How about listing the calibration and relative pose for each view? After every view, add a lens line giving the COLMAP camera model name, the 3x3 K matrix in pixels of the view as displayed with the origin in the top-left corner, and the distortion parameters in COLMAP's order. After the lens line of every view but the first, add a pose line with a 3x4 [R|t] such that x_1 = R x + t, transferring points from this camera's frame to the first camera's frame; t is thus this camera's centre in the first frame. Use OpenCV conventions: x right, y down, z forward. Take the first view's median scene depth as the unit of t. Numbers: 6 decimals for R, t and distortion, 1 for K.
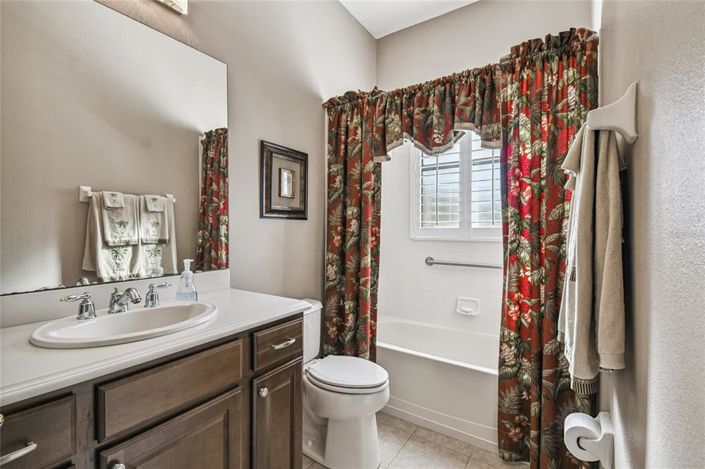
lens RADIAL K [[326.5, 0, 351.9], [0, 326.5, 232.8], [0, 0, 1]] dist [0.019892, -0.008562]
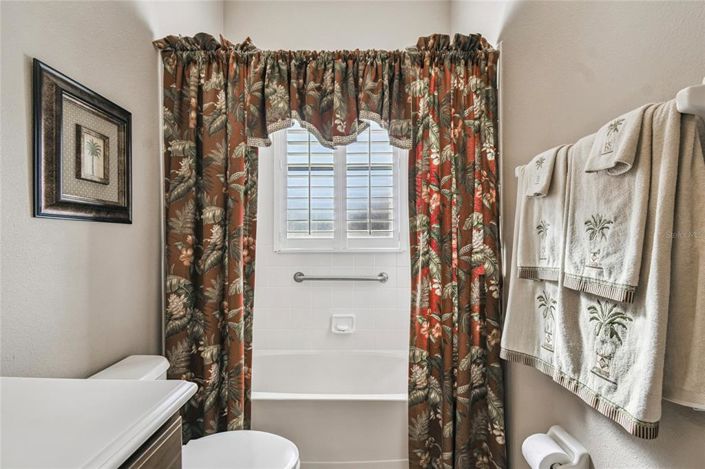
lens RADIAL K [[326.5, 0, 360.9], [0, 326.5, 247.8], [0, 0, 1]] dist [0.019892, -0.008562]
pose [[0.829926, -0.015359, 0.557661, -0.142376], [0.008315, 0.999850, 0.015164, -0.002050], [-0.557811, -0.007948, 0.829930, 0.297805]]
